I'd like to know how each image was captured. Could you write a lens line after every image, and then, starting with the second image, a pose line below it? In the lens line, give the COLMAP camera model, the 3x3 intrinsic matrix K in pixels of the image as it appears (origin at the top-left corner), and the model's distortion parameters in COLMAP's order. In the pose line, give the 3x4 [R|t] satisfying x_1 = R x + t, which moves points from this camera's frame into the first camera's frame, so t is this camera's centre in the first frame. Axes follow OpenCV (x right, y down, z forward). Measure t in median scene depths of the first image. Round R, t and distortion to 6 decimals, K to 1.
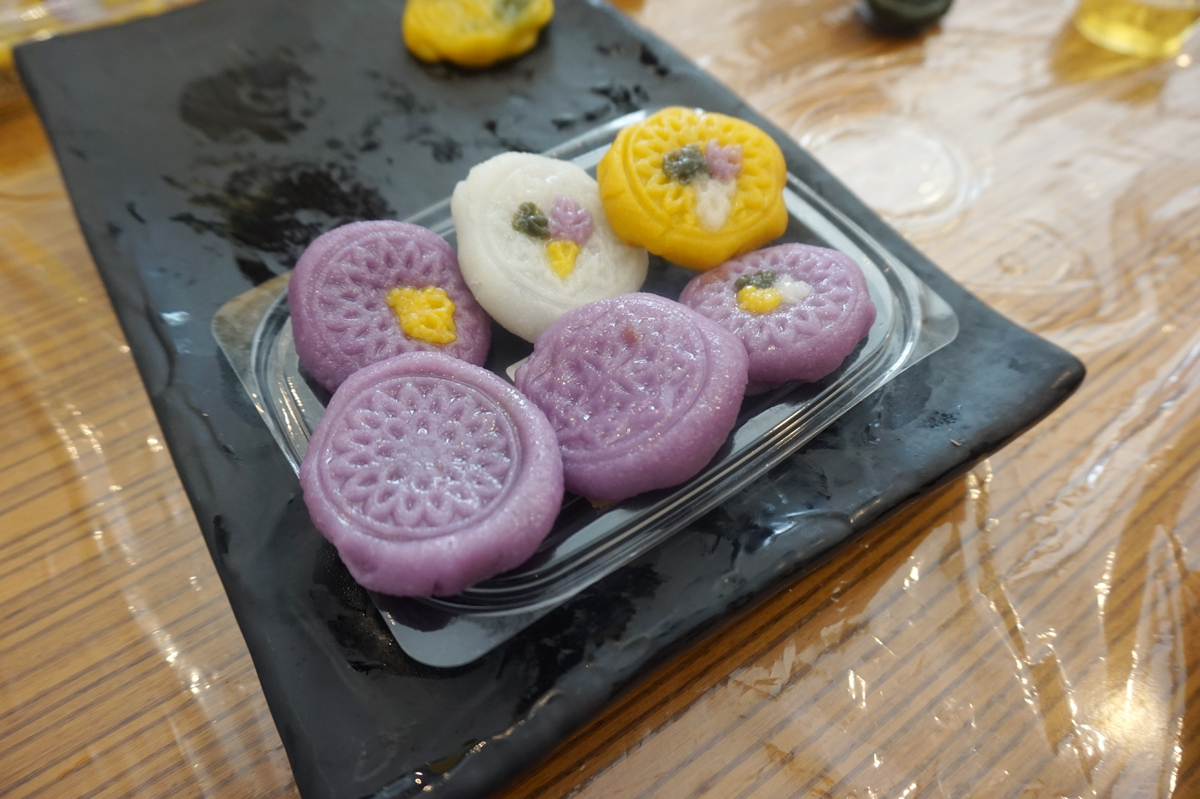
lens RADIAL K [[821.1, 0, 598.7], [0, 821.1, 400.8], [0, 0, 1]] dist [-0.049808, 0.028598]
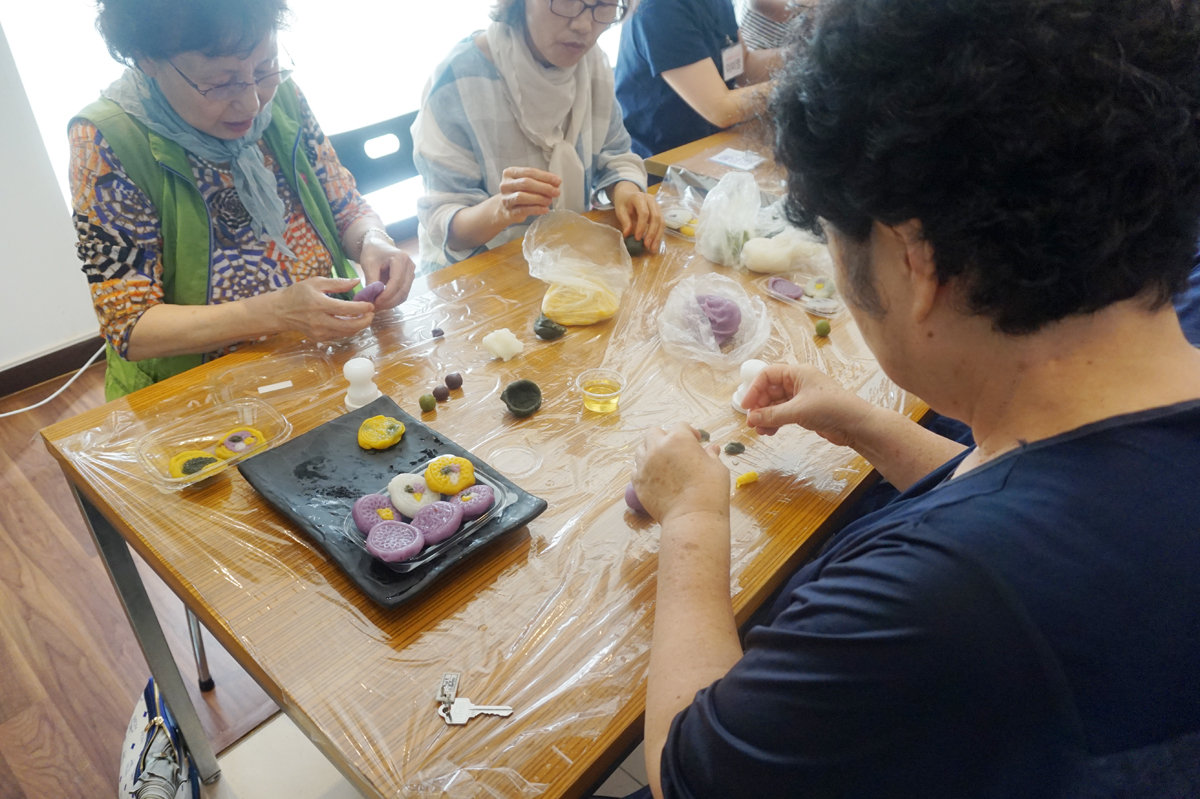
lens RADIAL K [[821.1, 0, 600.9], [0, 821.1, 400.4], [0, 0, 1]] dist [-0.049808, 0.028598]
pose [[0.971001, -0.125826, 0.203285, 0.068972], [0.189146, 0.924366, -0.331317, 0.871214], [-0.146222, 0.360159, 0.921360, -2.943063]]
